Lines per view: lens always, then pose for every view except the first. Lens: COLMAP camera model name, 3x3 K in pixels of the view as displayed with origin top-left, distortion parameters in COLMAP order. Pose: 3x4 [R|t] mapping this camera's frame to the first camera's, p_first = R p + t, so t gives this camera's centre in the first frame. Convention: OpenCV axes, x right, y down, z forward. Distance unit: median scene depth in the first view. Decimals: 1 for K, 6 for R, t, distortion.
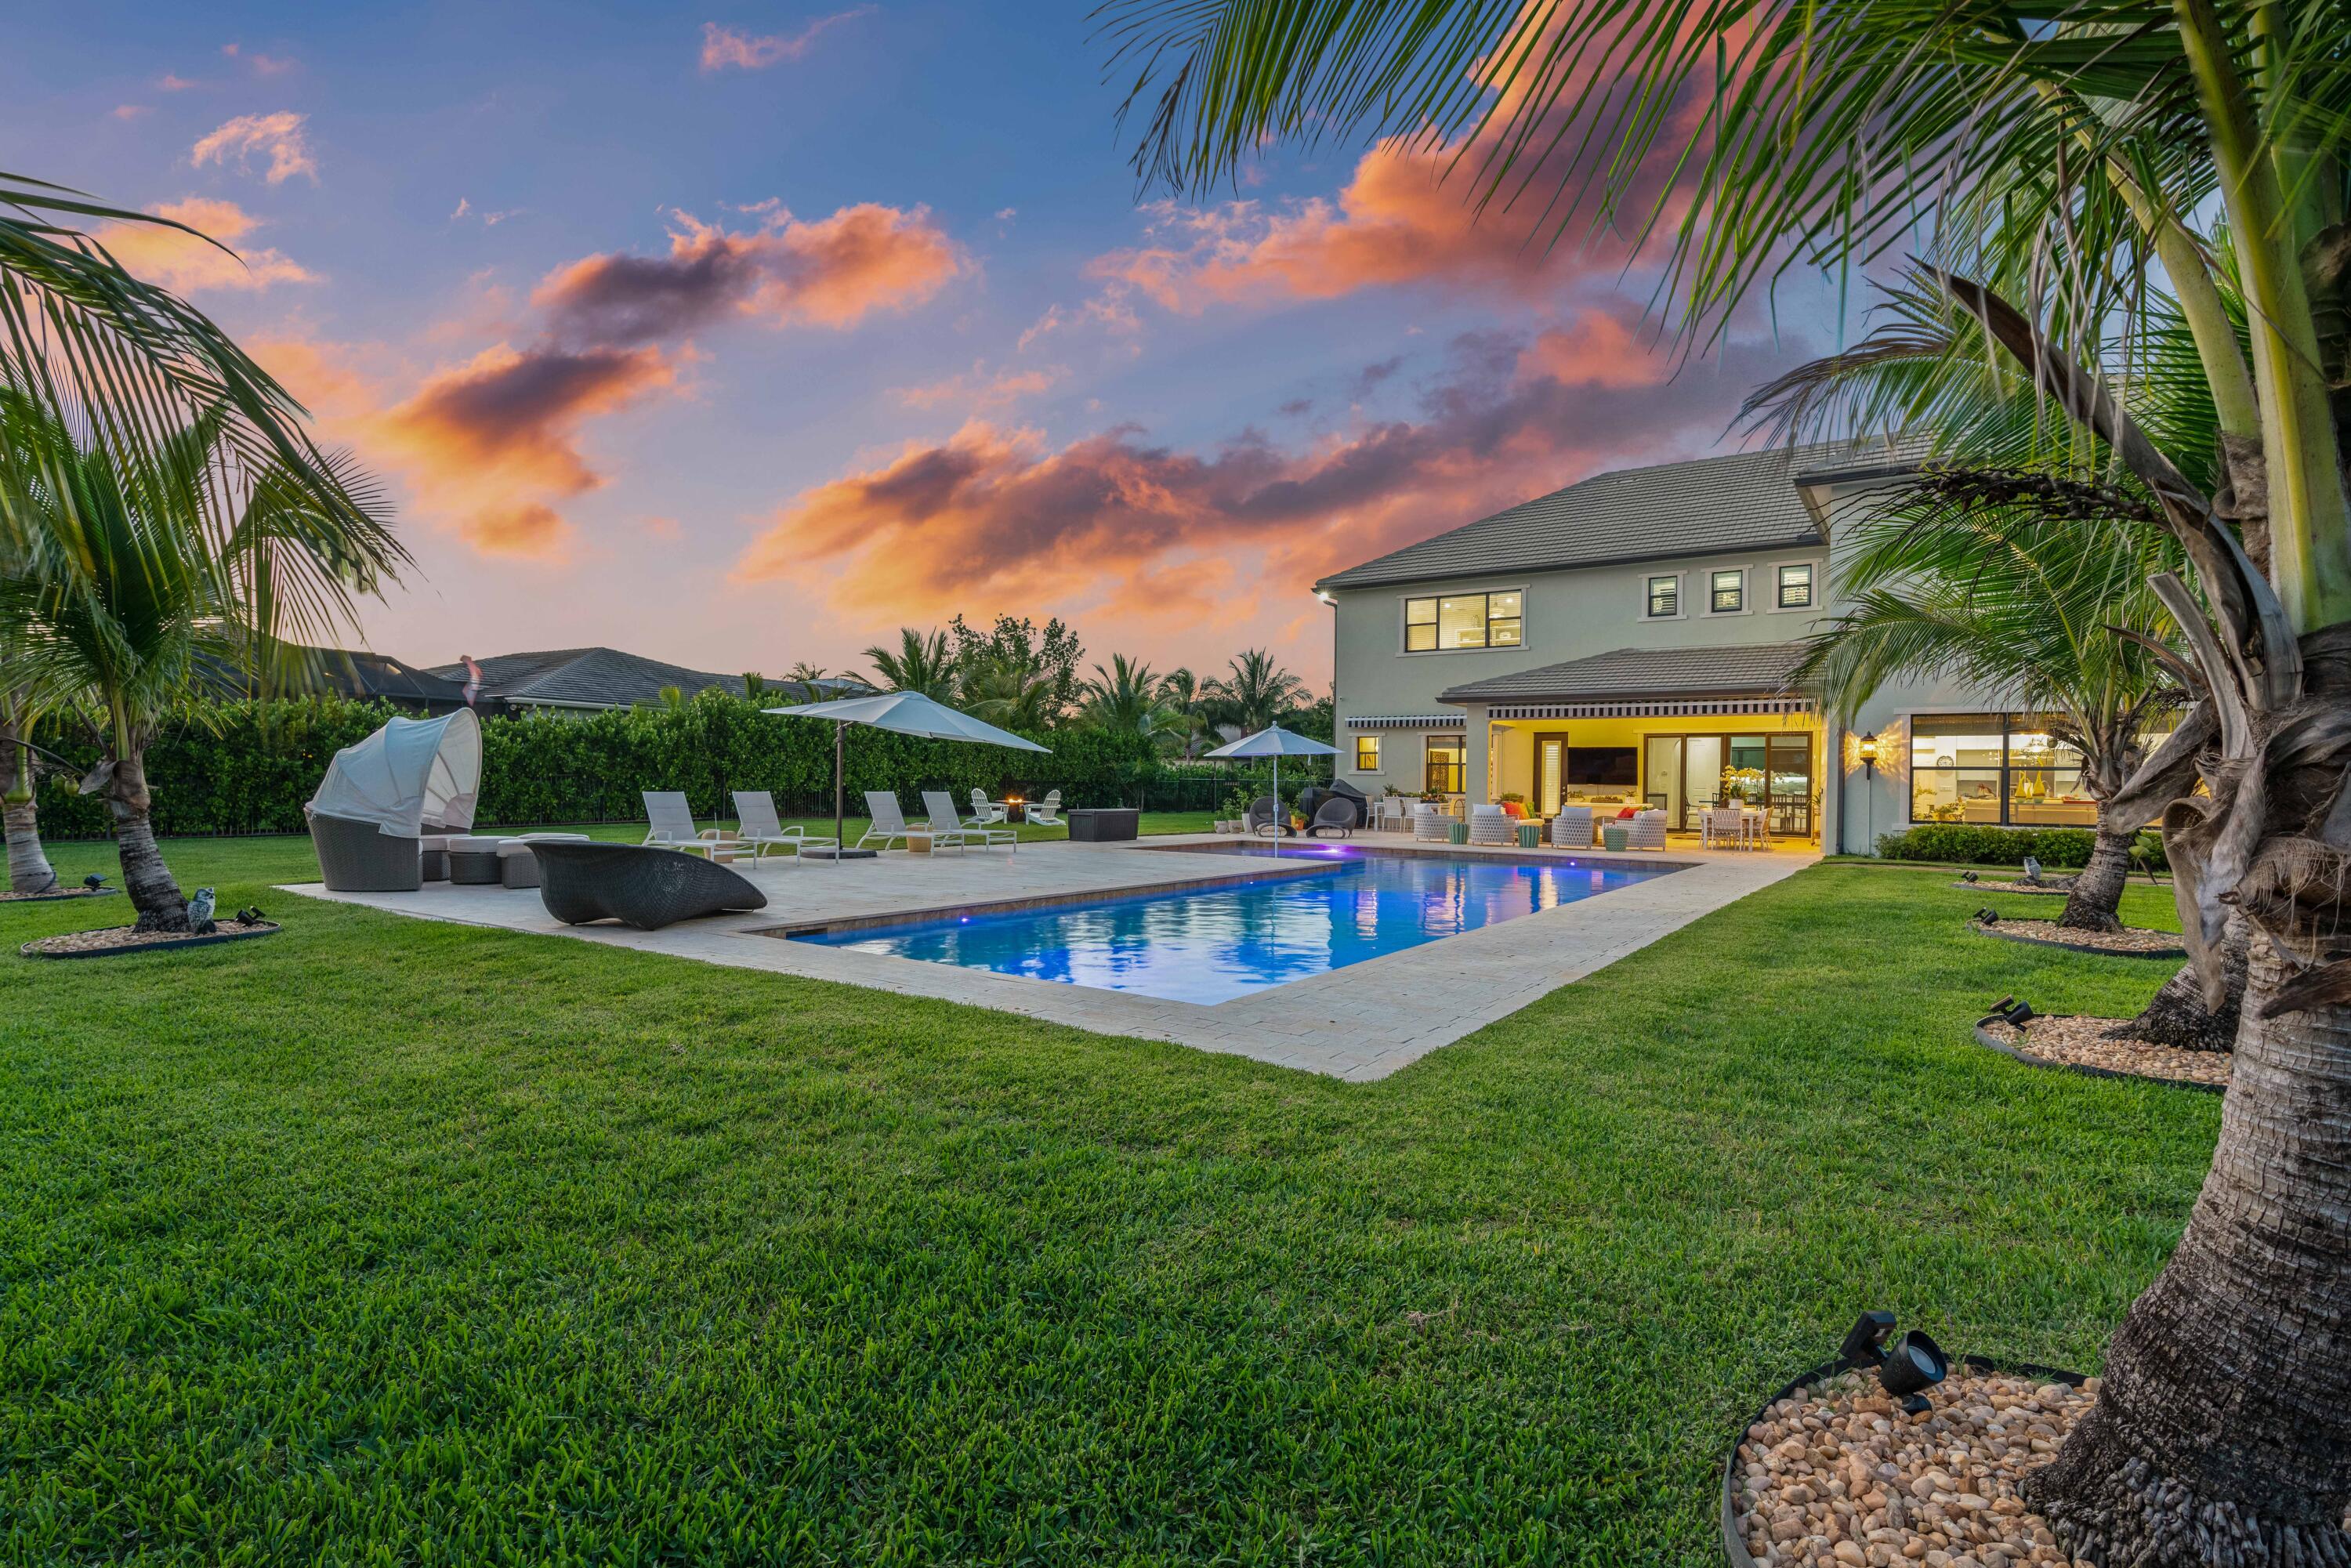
lens RADIAL K [[1119.5, 0, 1166.2], [0, 1119.5, 789.2], [0, 0, 1]] dist [-0.015922, -0.000034]
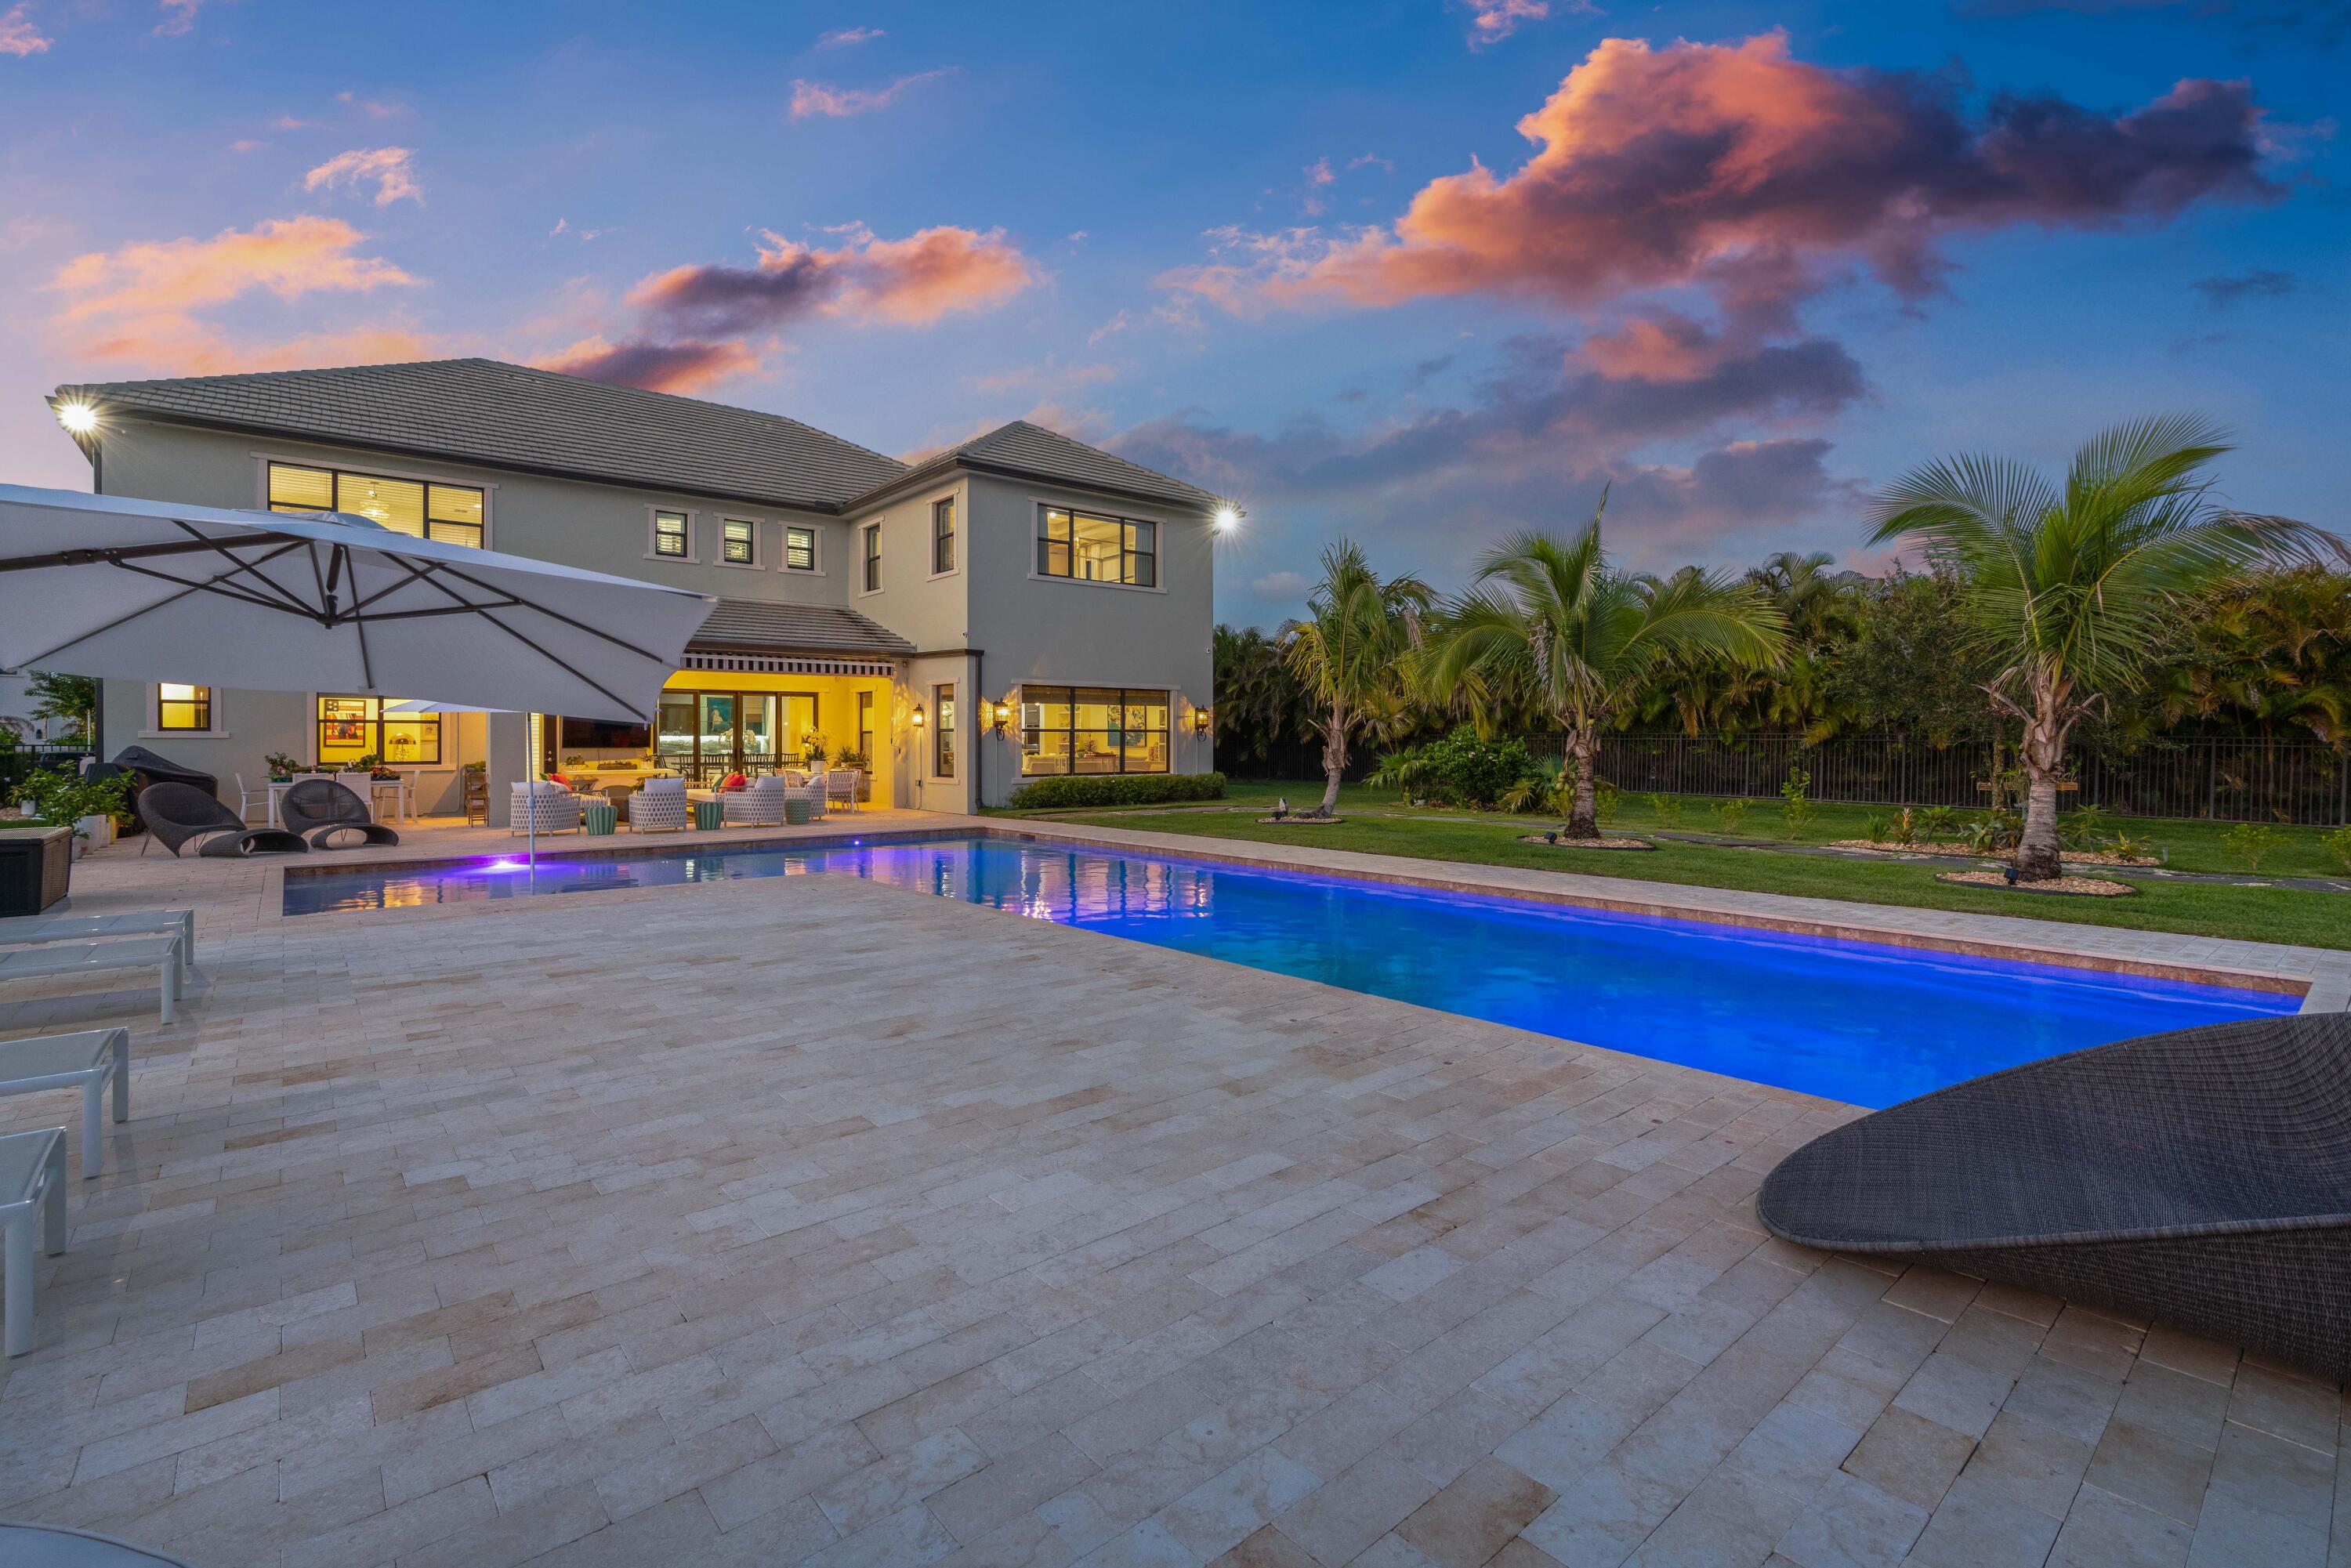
lens RADIAL K [[1067.4, 0, 1161.9], [0, 1067.4, 739.4], [0, 0, 1]] dist [-0.002884, 0.000327]
pose [[0.262334, -0.012106, 0.964901, -0.258072], [0.011878, 0.999886, 0.009316, -0.012306], [-0.964904, 0.009017, 0.262448, 0.383252]]
